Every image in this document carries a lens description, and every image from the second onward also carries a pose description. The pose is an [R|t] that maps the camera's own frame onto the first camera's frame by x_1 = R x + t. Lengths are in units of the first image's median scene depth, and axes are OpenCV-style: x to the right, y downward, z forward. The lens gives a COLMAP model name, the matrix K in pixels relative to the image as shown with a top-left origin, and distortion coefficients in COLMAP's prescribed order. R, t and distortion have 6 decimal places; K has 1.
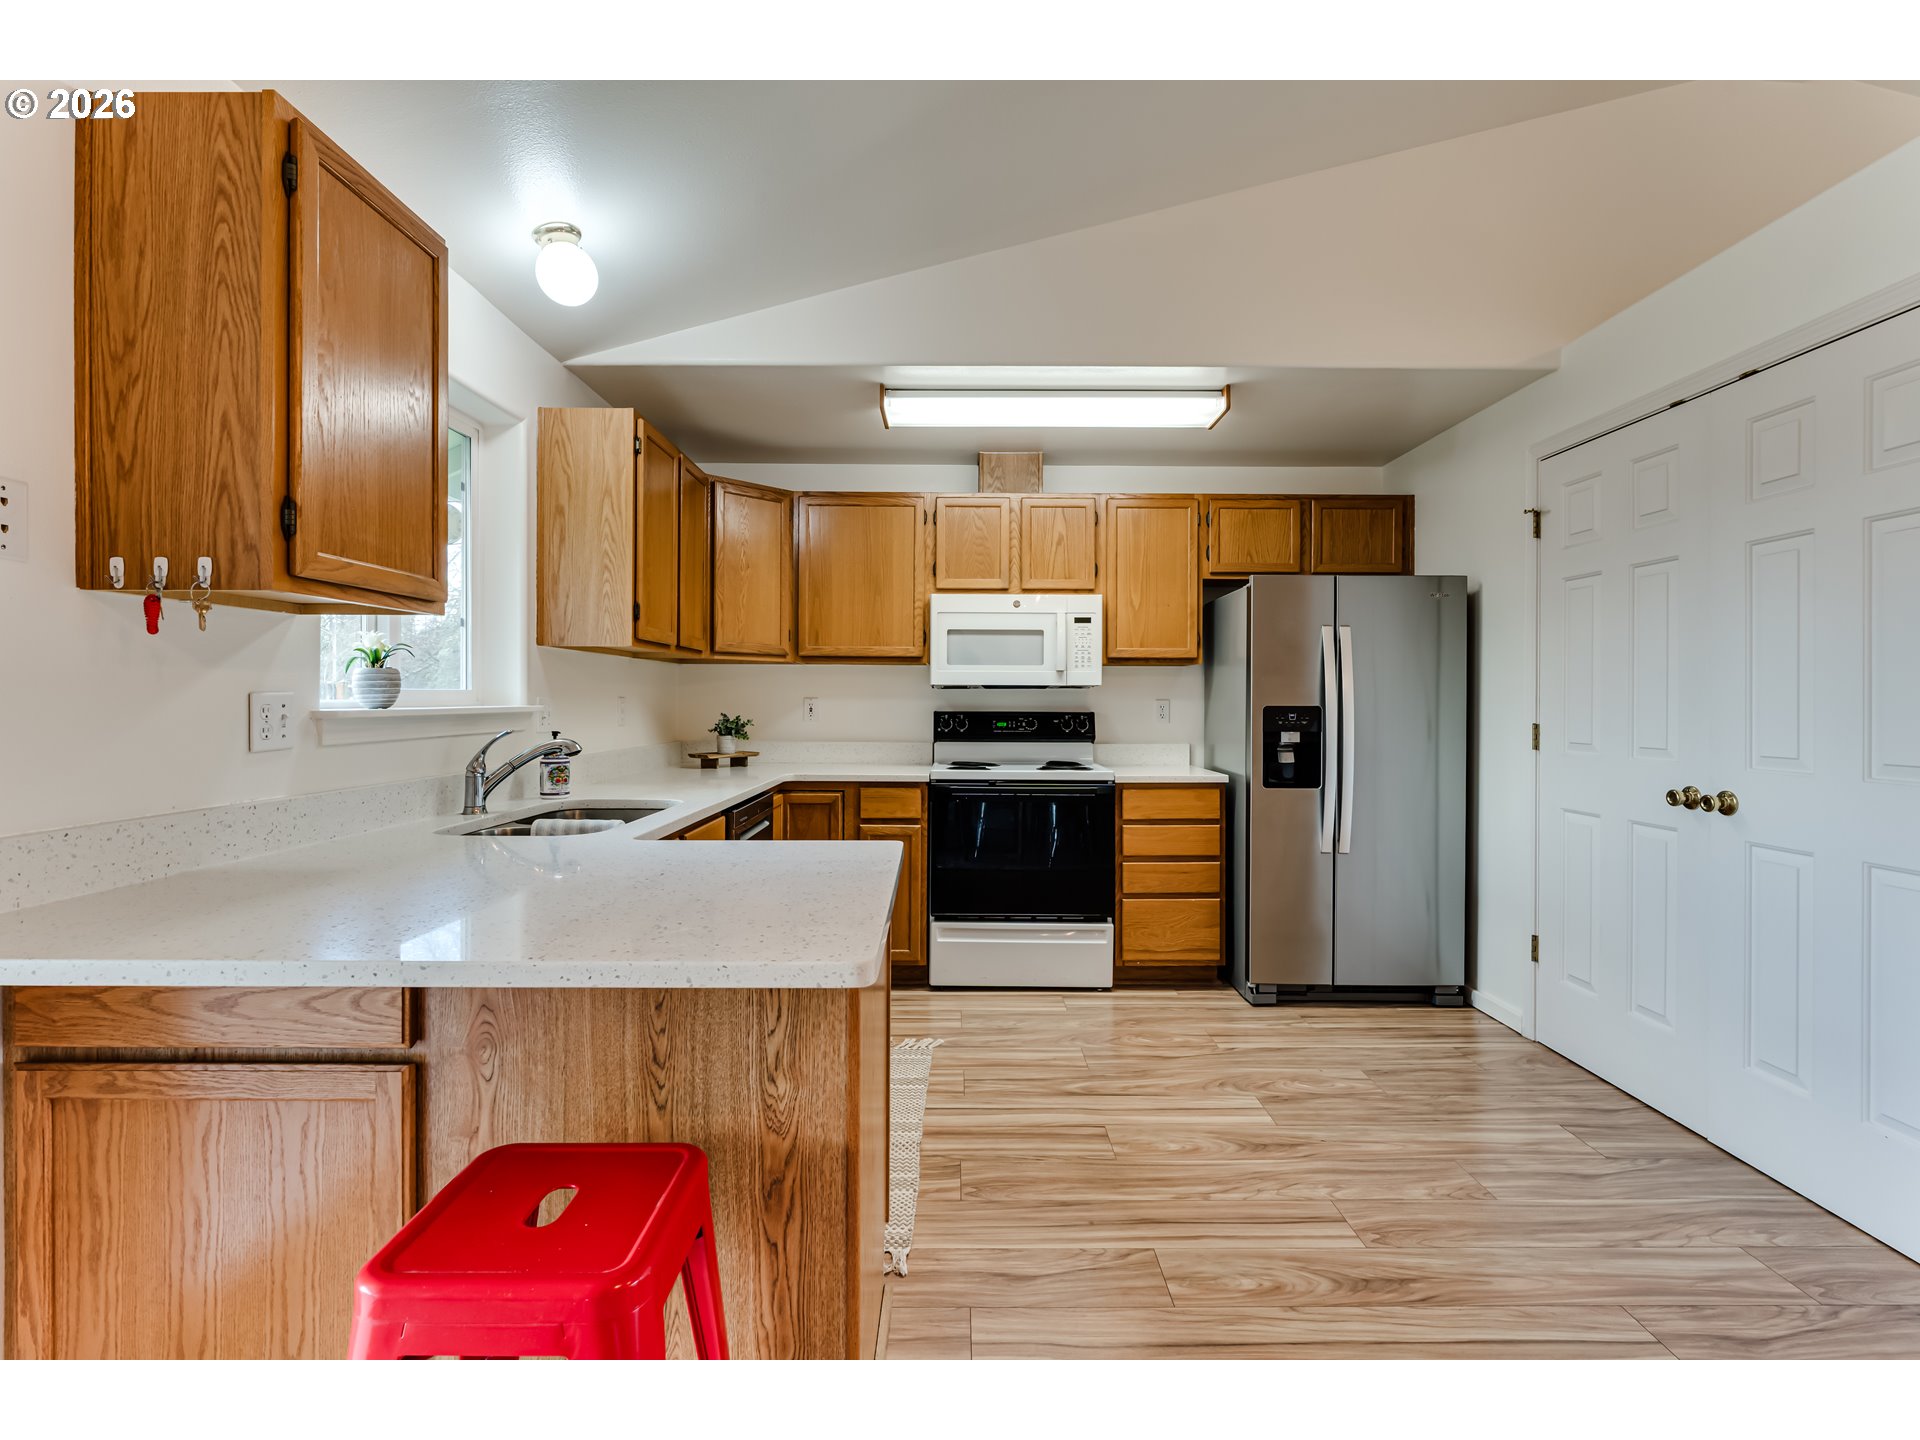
lens RADIAL K [[899.0, 0, 960.6], [0, 899.0, 705.0], [0, 0, 1]] dist [-0.001837, 0.000304]
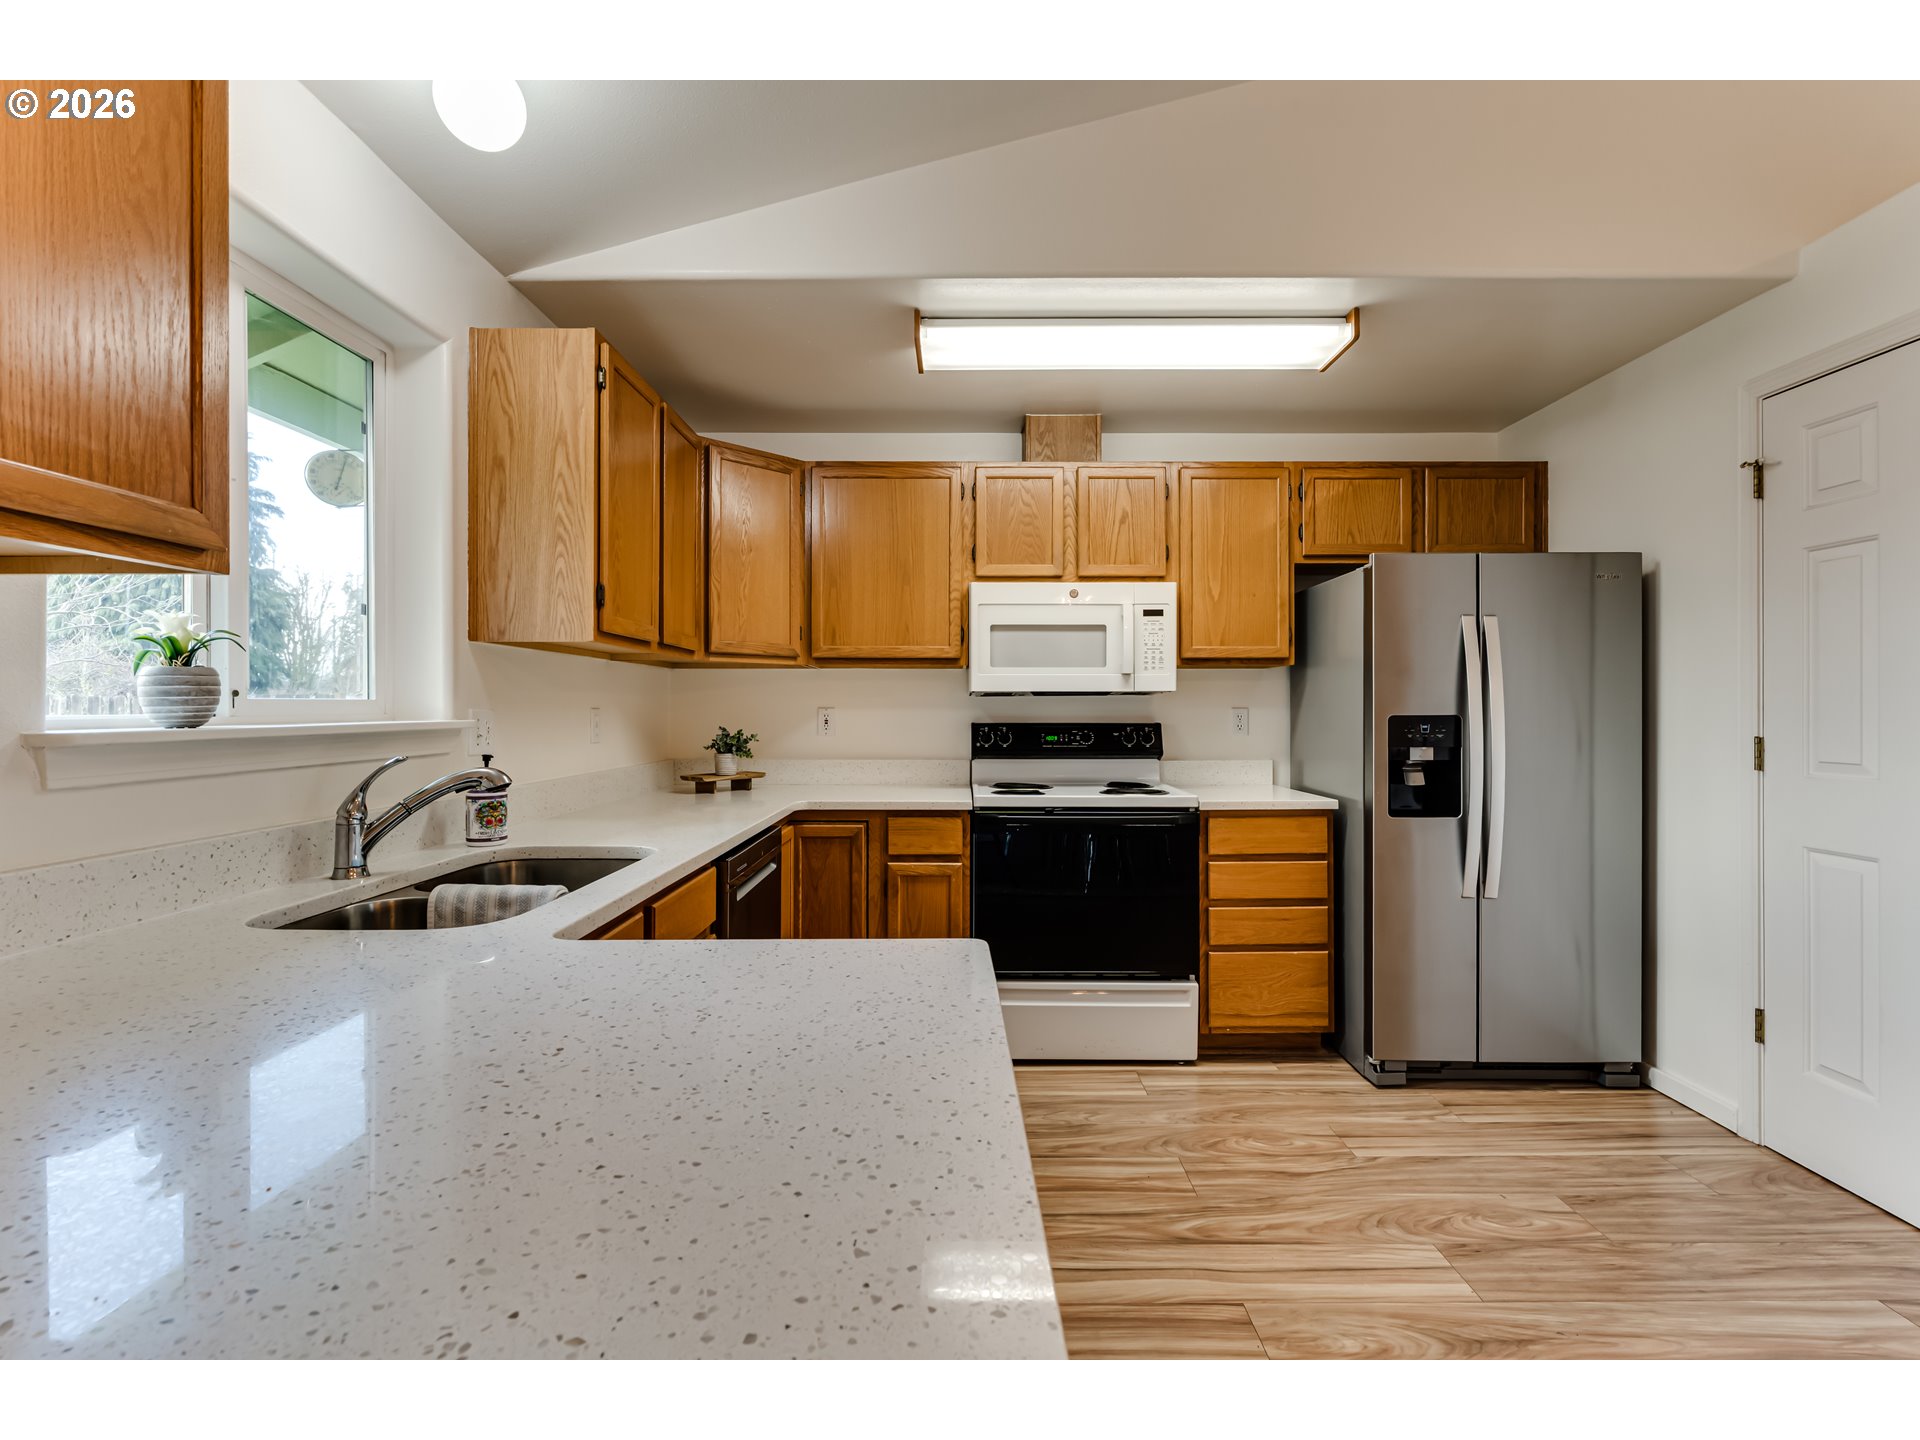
lens RADIAL K [[871.0, 0, 962.1], [0, 871.0, 710.4], [0, 0, 1]] dist [-0.000343, 0.000239]
pose [[0.999977, -0.004559, -0.004989, -0.041528], [0.004542, 0.999983, -0.003575, -0.002369], [0.005005, 0.003552, 0.999981, 0.215845]]
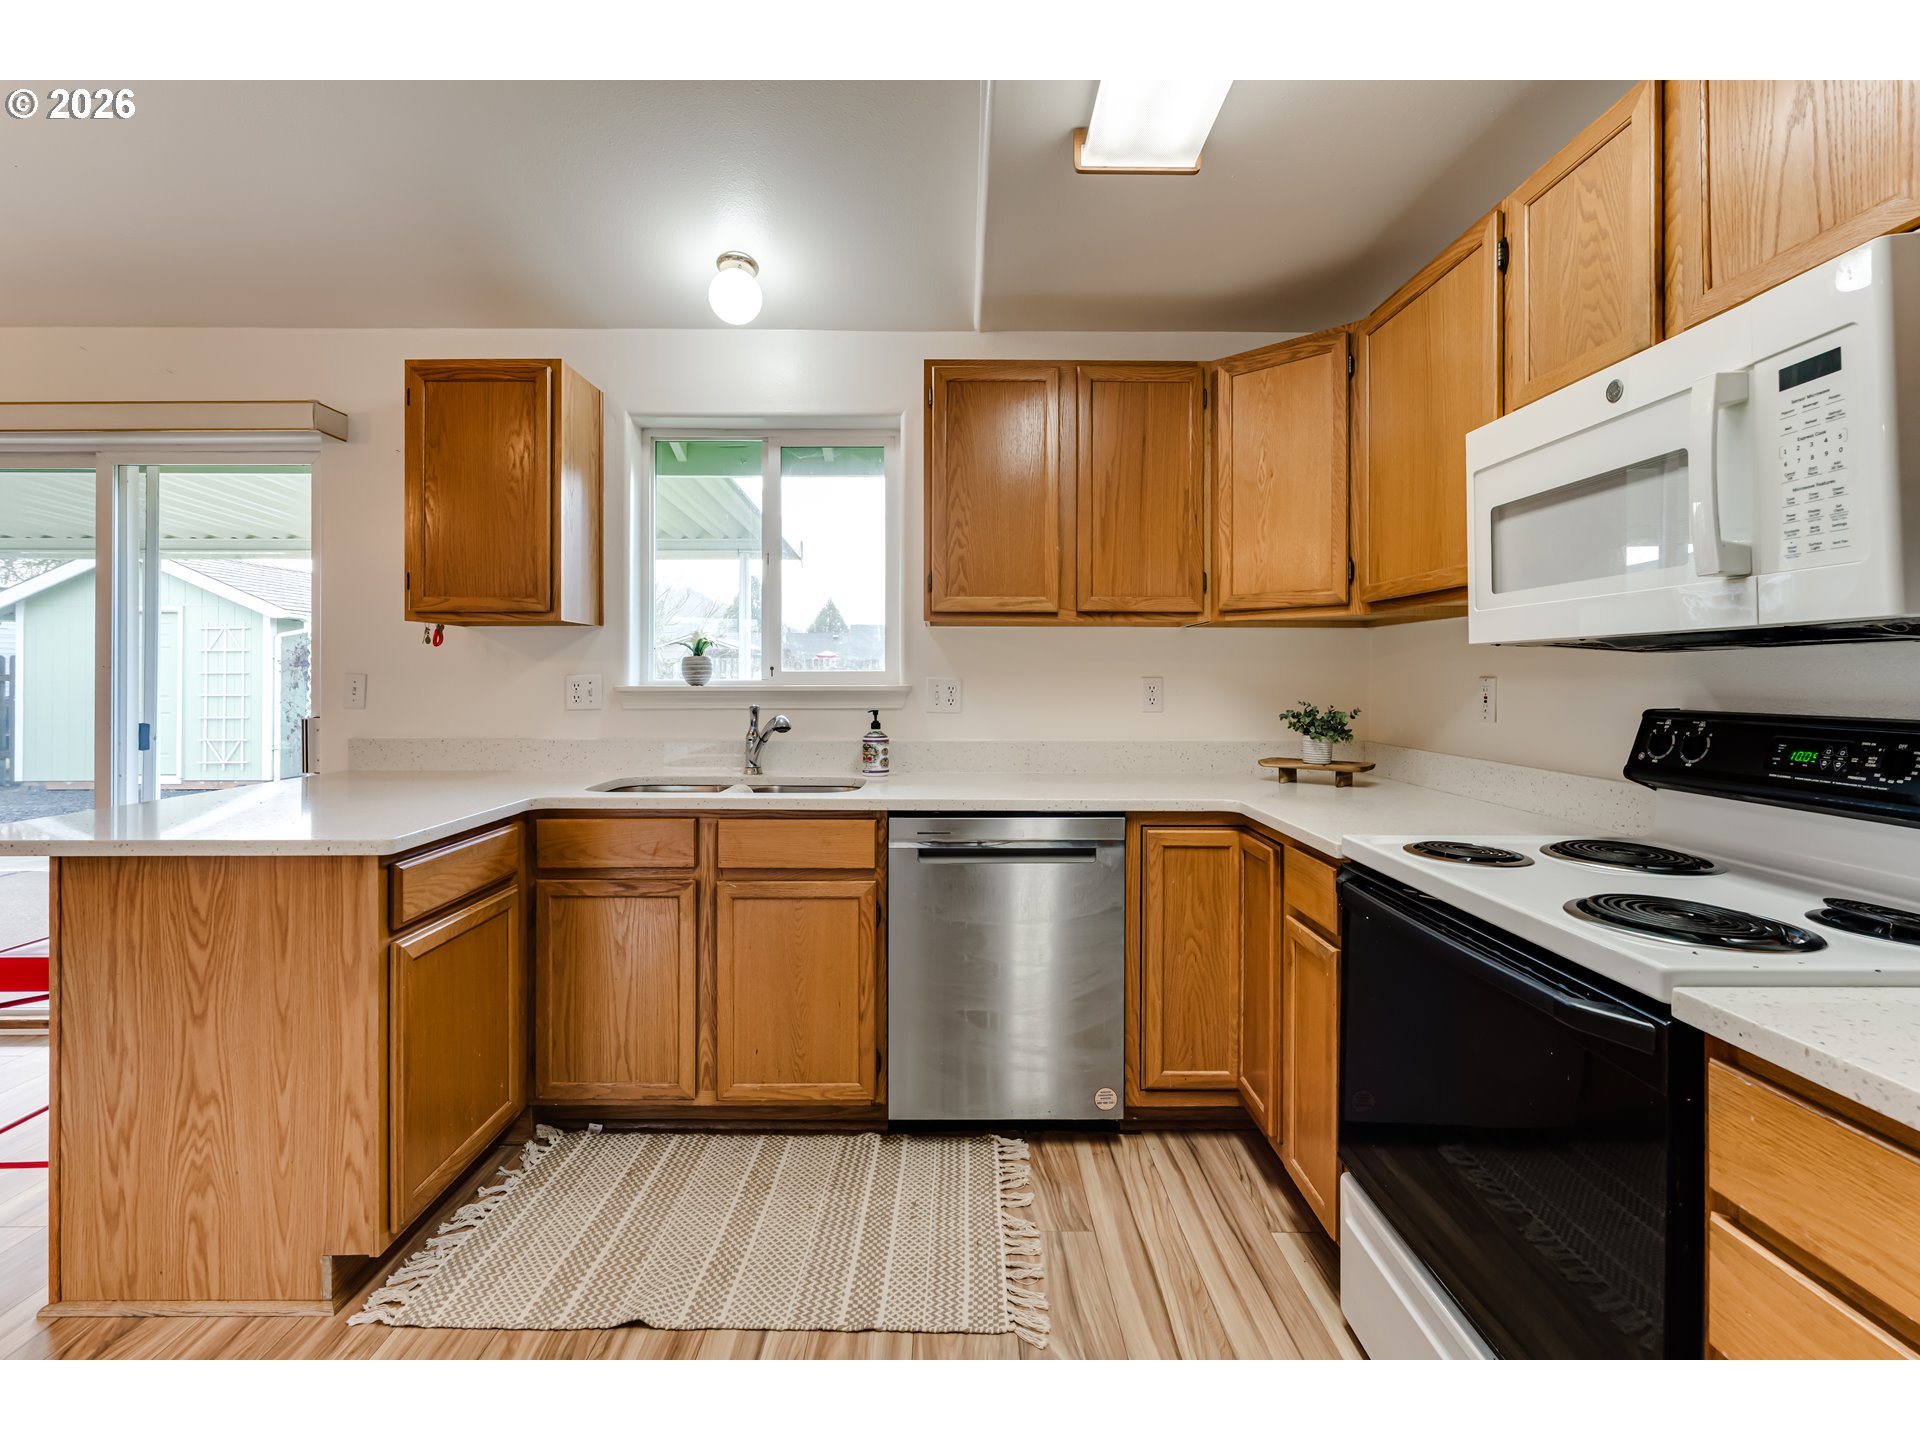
lens RADIAL K [[882.9, 0, 961.6], [0, 882.9, 676.0], [0, 0, 1]] dist [-0.000402, 0.000295]
pose [[0.004604, -0.005873, -0.999972, 0.430442], [-0.007640, 0.999953, -0.005908, -0.003597], [0.999960, 0.007667, 0.004559, 0.841036]]
